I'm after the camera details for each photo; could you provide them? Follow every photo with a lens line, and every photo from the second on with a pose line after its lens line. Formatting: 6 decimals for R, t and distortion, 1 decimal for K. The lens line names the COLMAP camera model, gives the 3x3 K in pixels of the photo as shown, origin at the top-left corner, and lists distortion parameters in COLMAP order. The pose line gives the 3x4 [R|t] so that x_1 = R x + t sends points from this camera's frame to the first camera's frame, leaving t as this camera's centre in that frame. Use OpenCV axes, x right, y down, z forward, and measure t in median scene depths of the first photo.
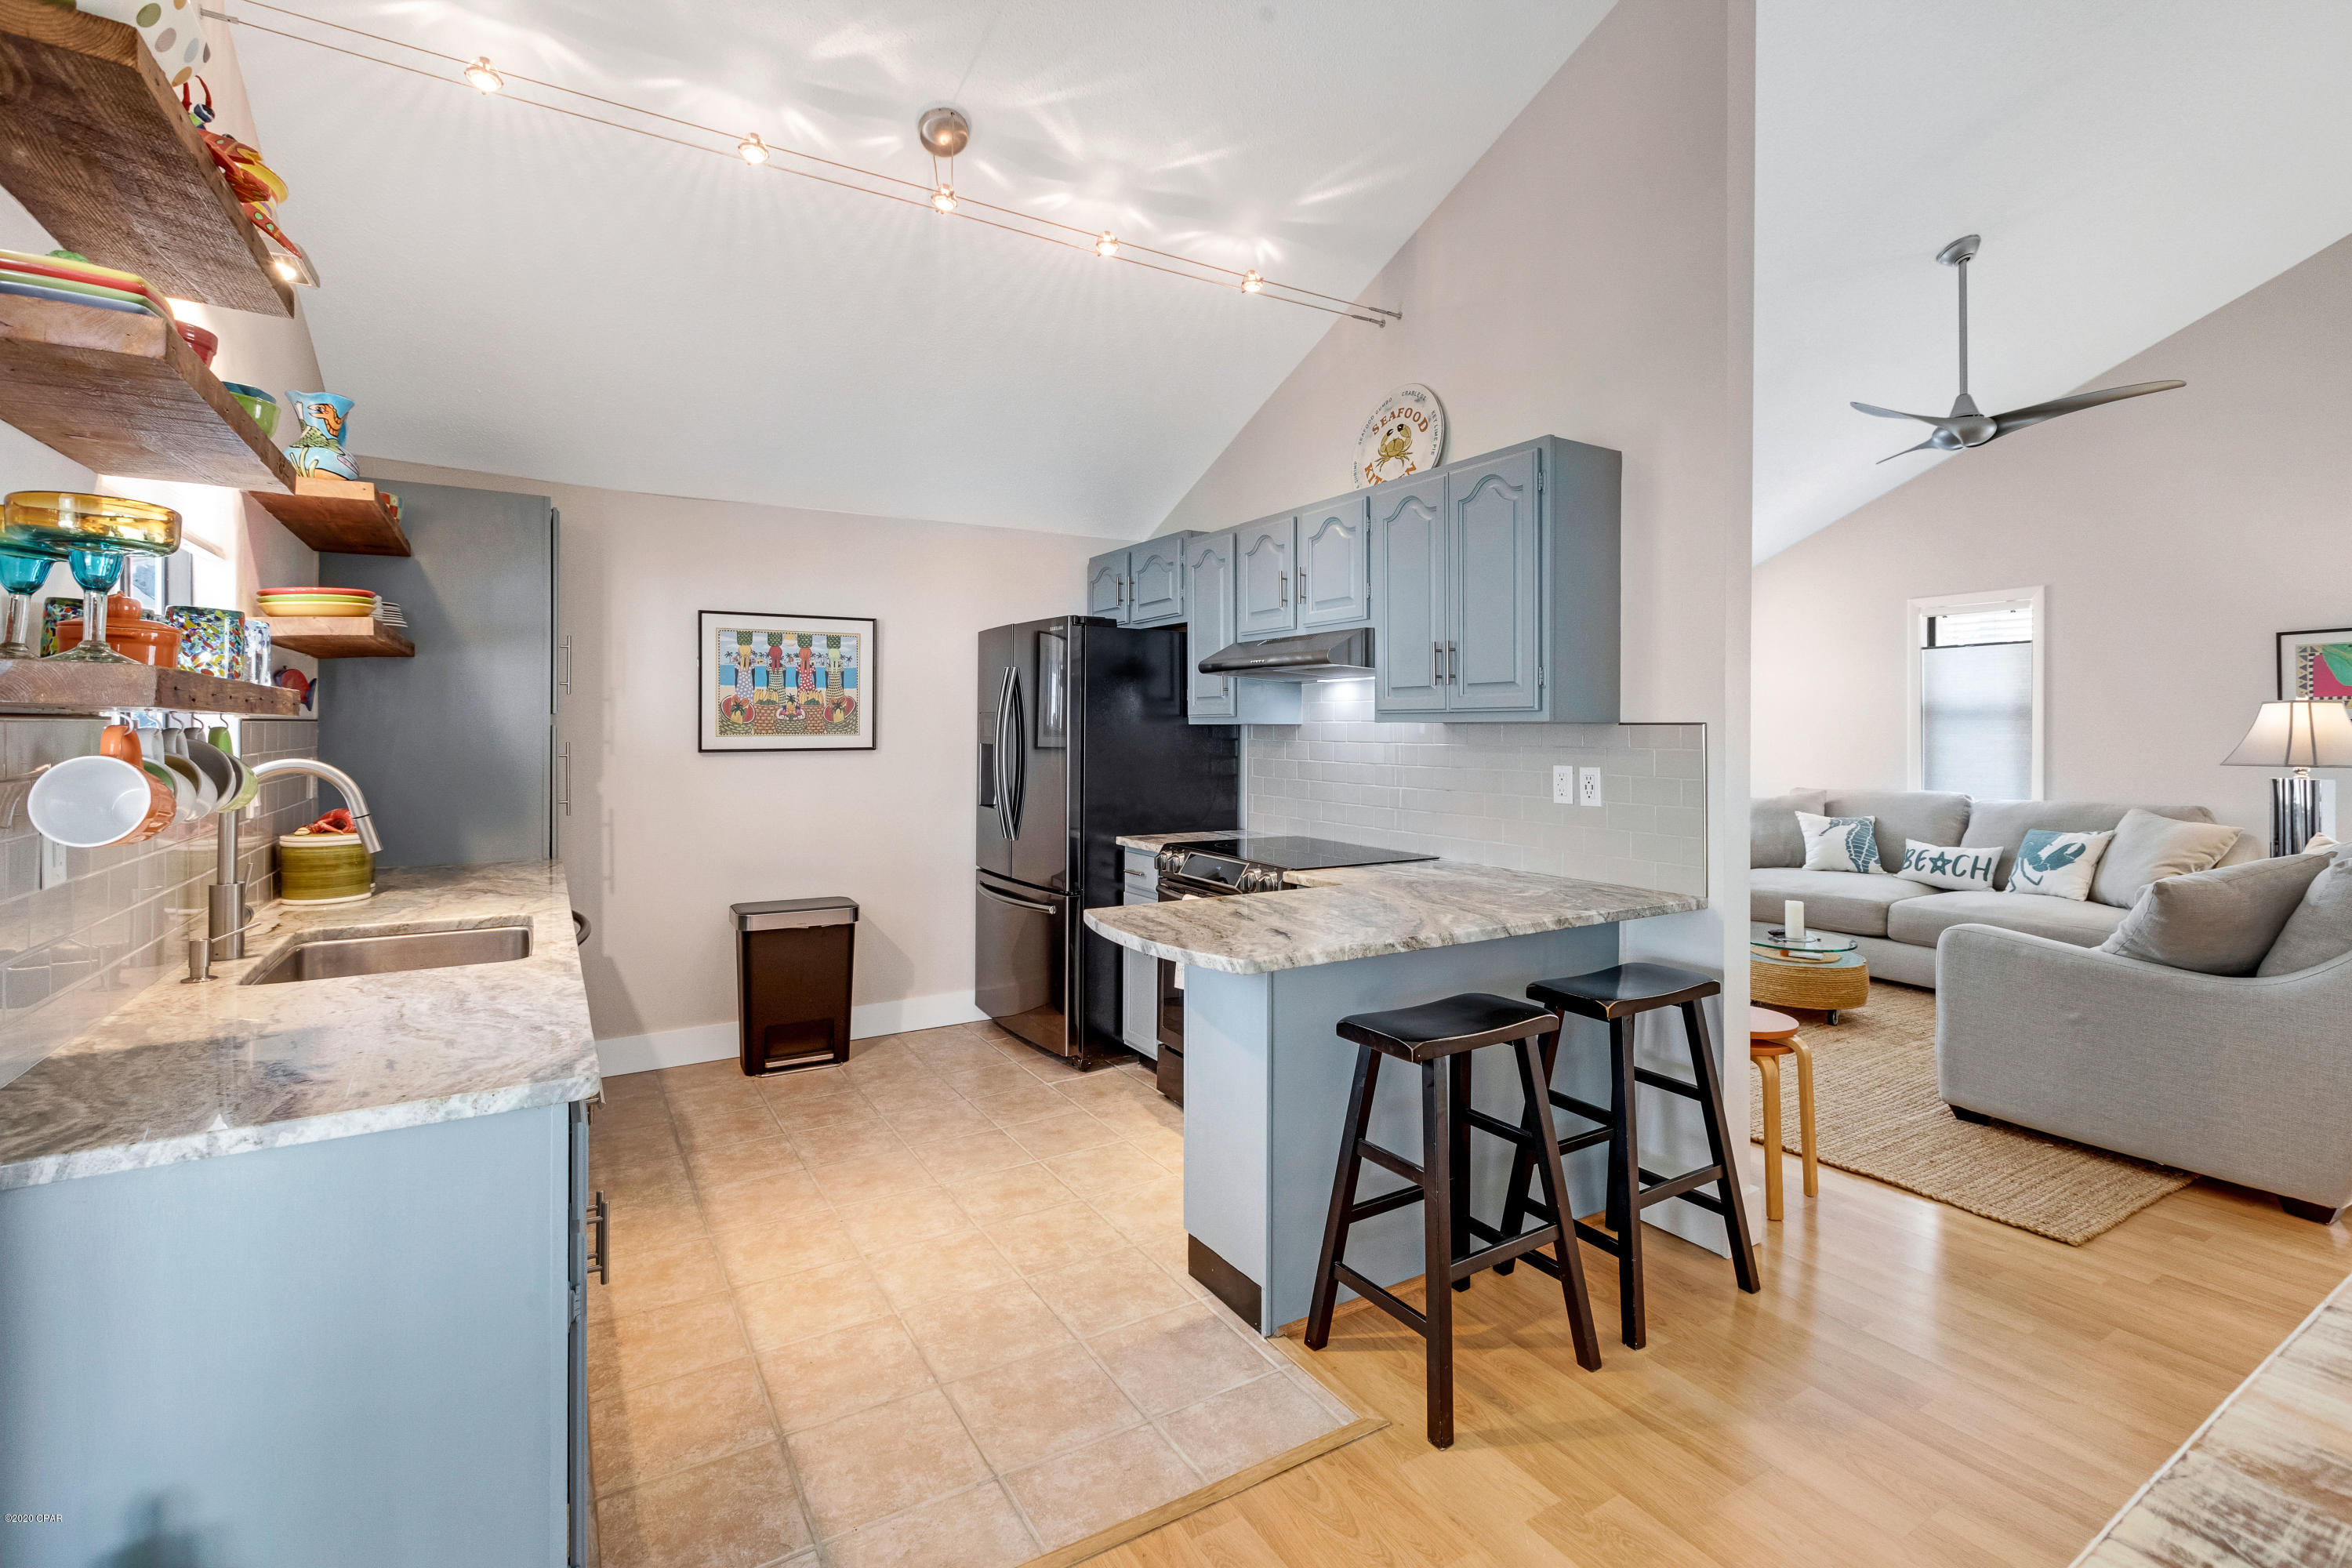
lens RADIAL K [[1065.0, 0, 1171.6], [0, 1065.0, 727.6], [0, 0, 1]] dist [0.001123, 0.000224]
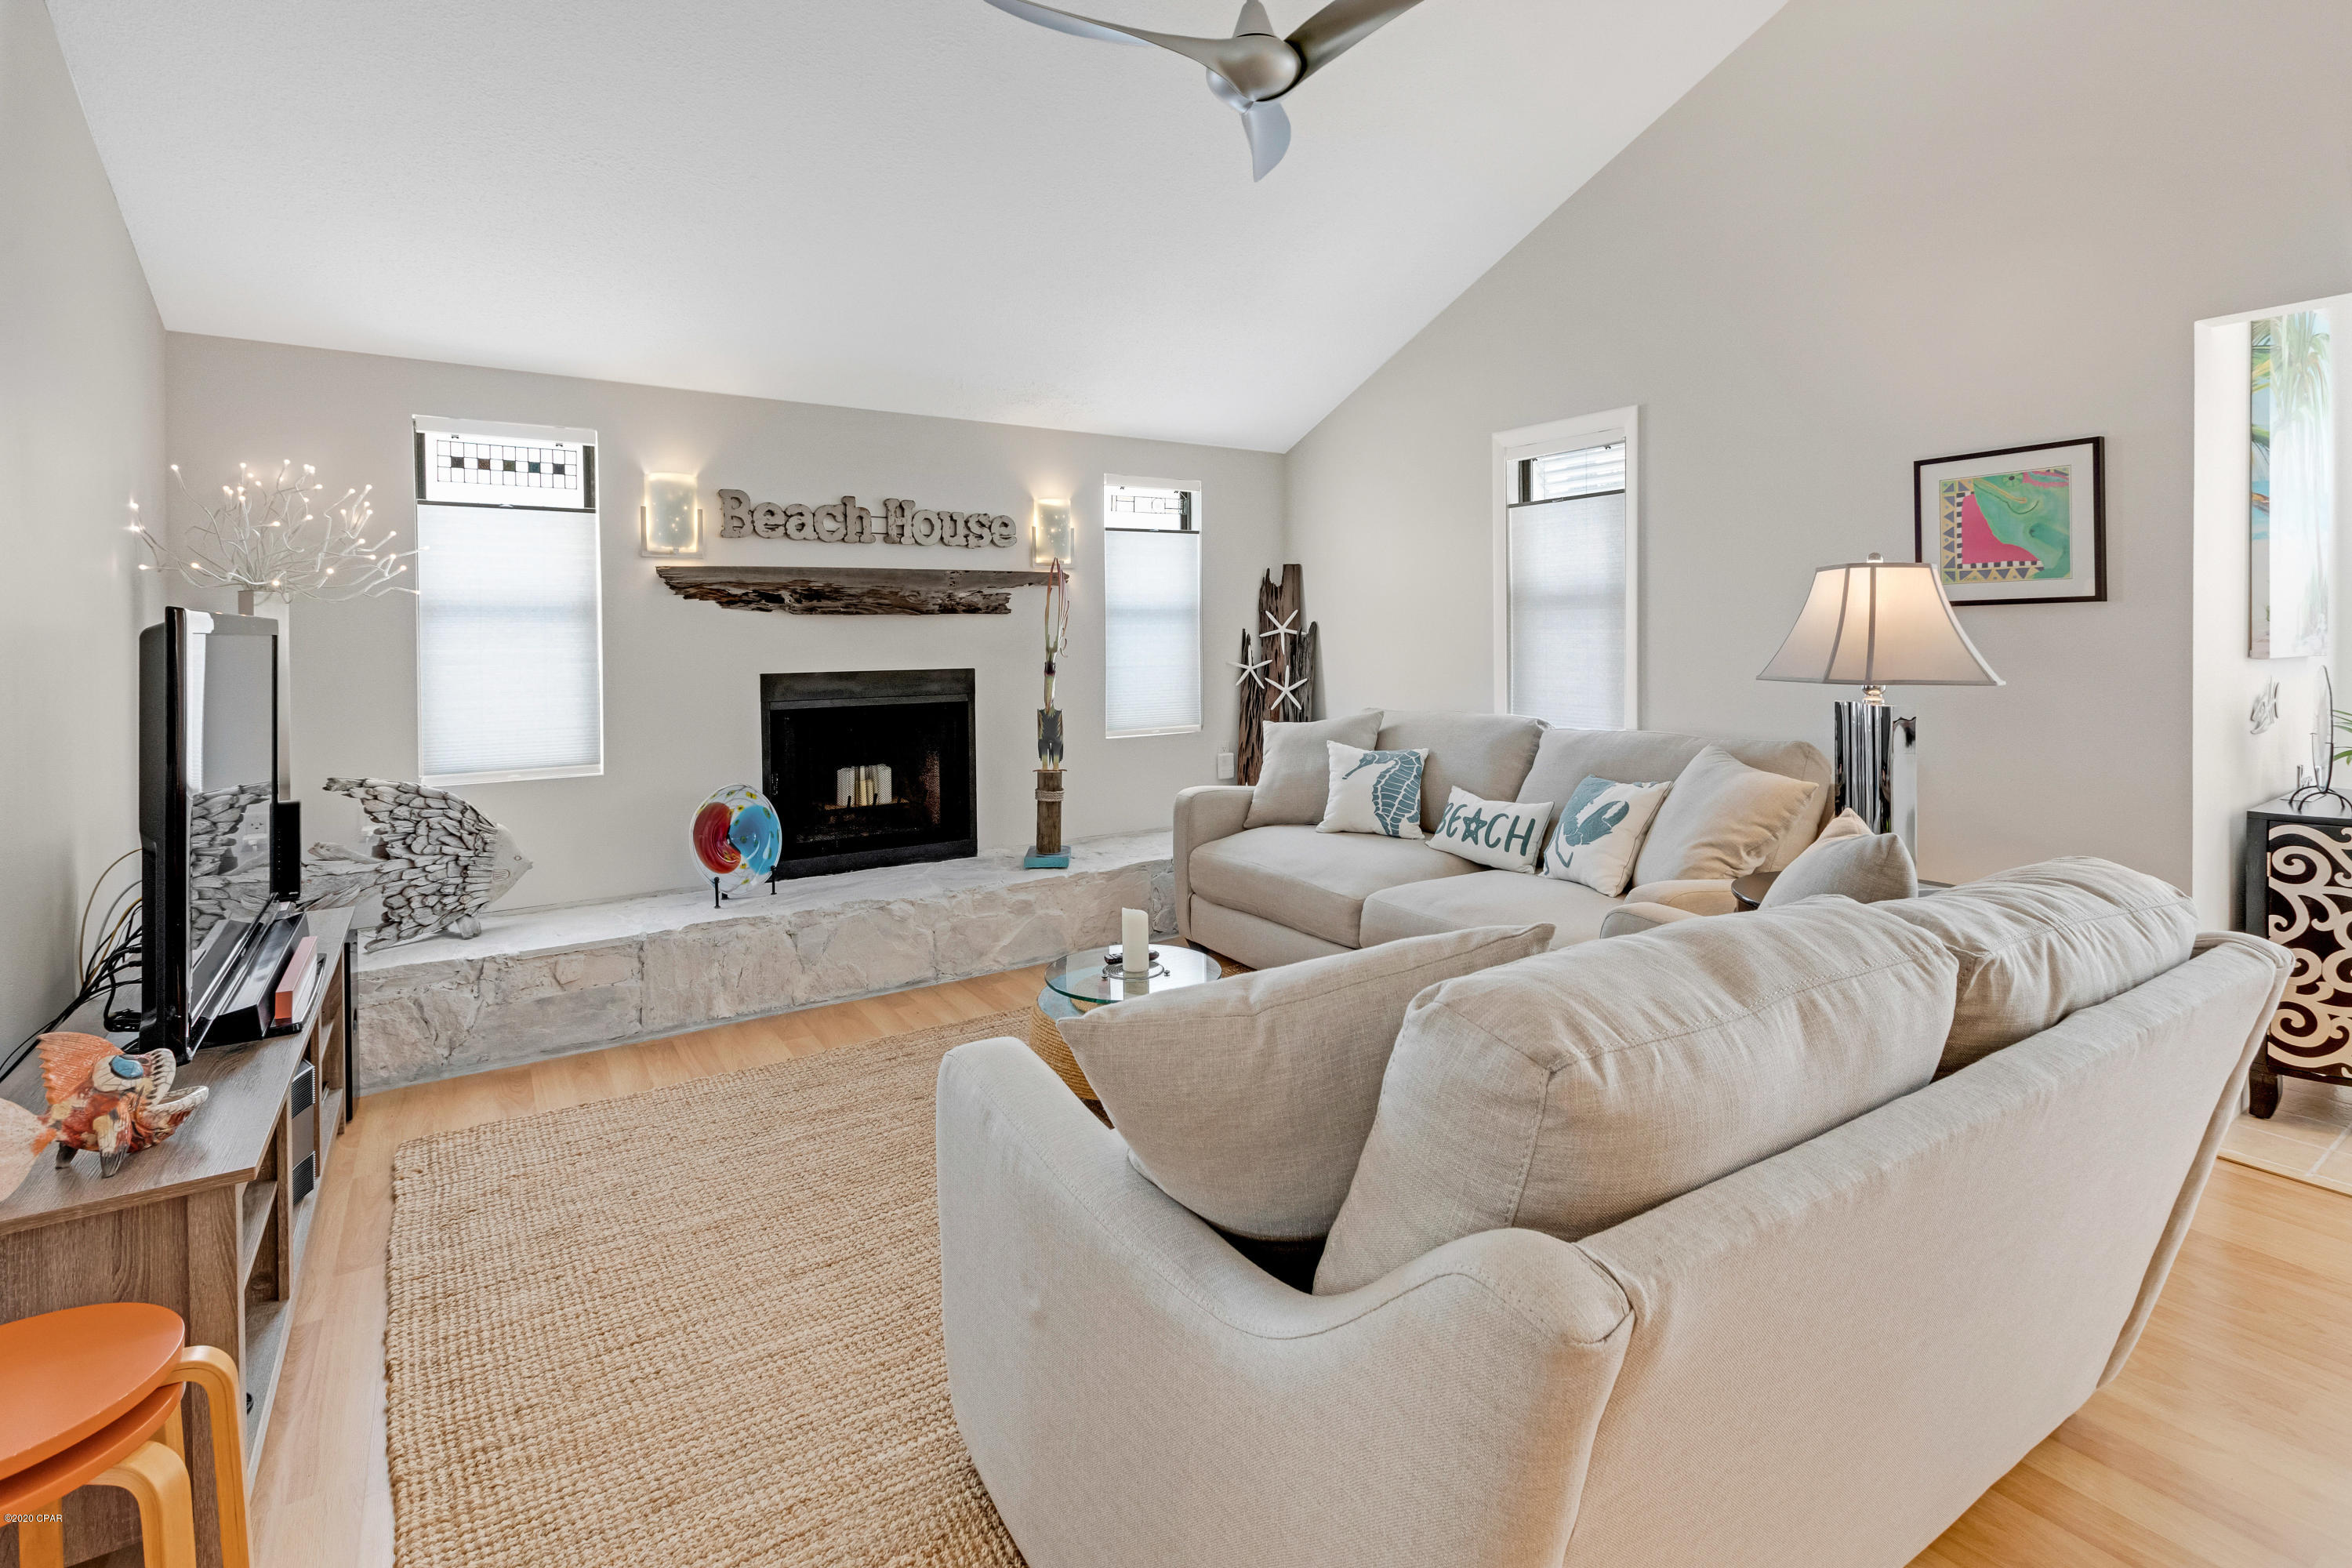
lens RADIAL K [[1100.7, 0, 1177.2], [0, 1100.7, 638.4], [0, 0, 1]] dist [0.000389, 0.000100]
pose [[0.999218, -0.008181, 0.038684, 0.525193], [0.007845, 0.999930, 0.008832, 0.004543], [-0.038754, -0.008521, 0.999212, 0.339026]]
